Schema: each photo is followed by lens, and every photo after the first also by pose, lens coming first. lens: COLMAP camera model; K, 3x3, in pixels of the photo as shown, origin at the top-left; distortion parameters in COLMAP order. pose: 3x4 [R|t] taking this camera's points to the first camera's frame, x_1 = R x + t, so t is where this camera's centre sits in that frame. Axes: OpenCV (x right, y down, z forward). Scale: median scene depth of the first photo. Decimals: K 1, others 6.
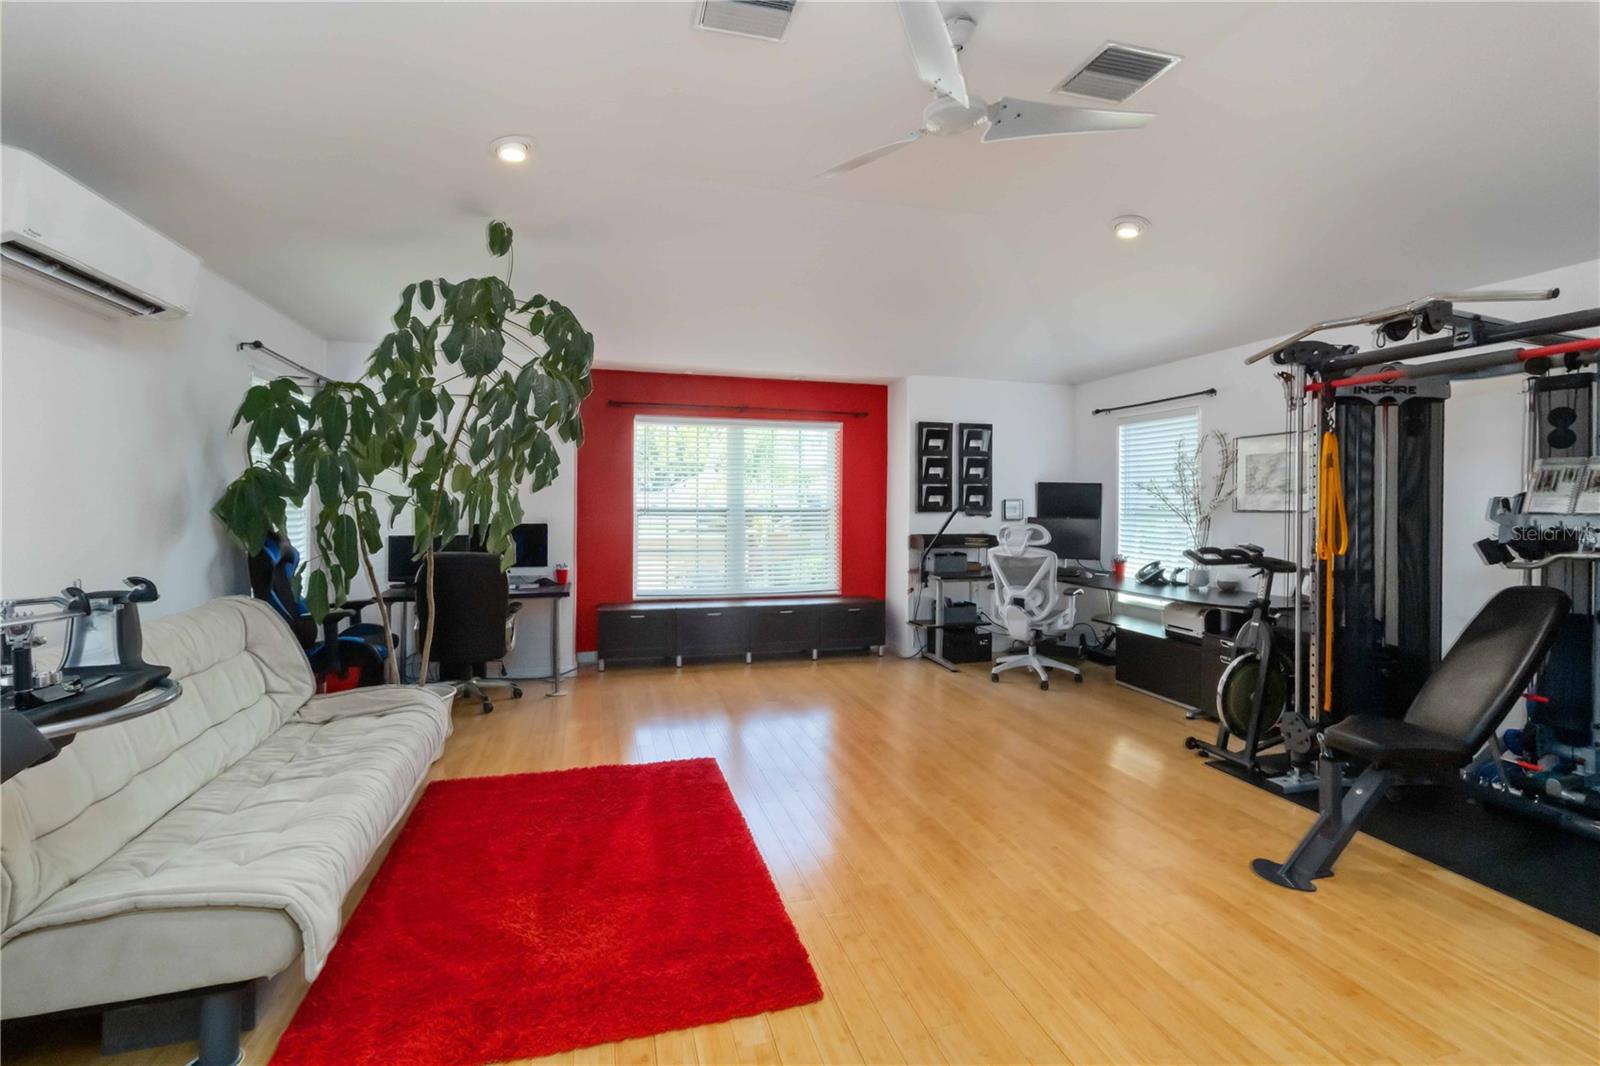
lens RADIAL K [[755.0, 0, 812.6], [0, 755.0, 501.0], [0, 0, 1]] dist [0.004611, -0.000702]
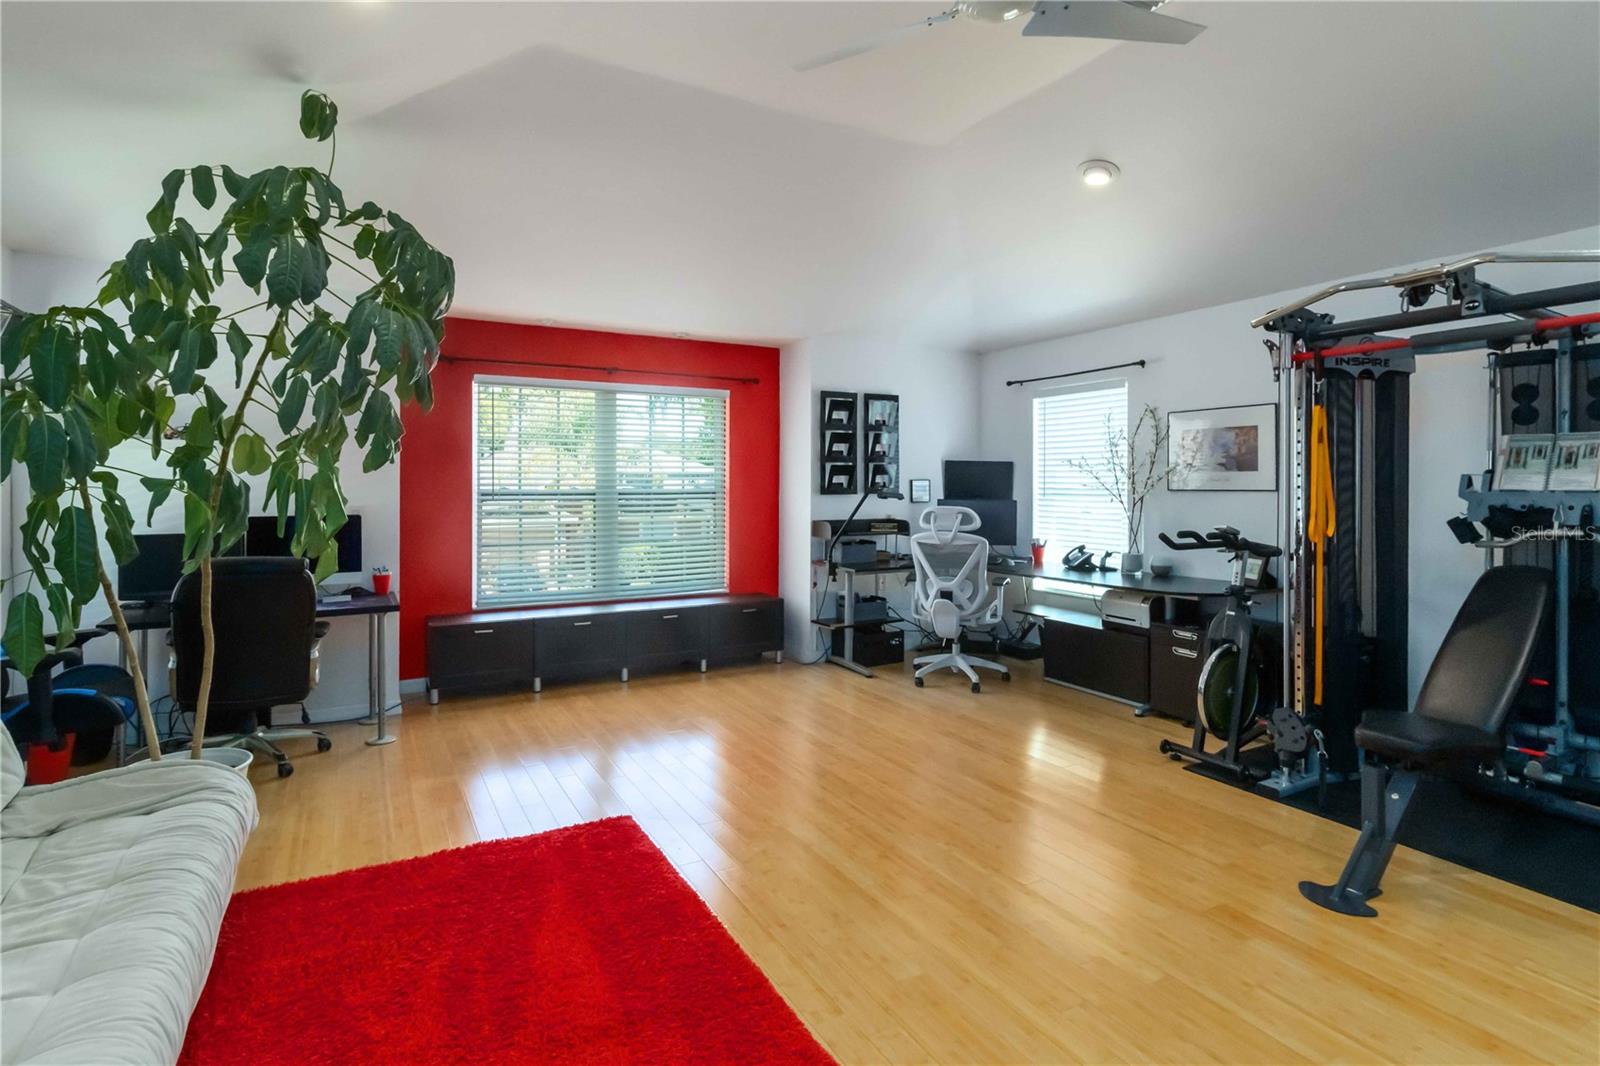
lens RADIAL K [[818.2, 0, 813.9], [0, 818.2, 482.9], [0, 0, 1]] dist [0.007852, -0.002212]
pose [[0.973539, -0.005919, 0.228444, -0.141654], [0.005611, 0.999982, 0.001998, -0.001036], [-0.228451, -0.000663, 0.973555, 0.144606]]
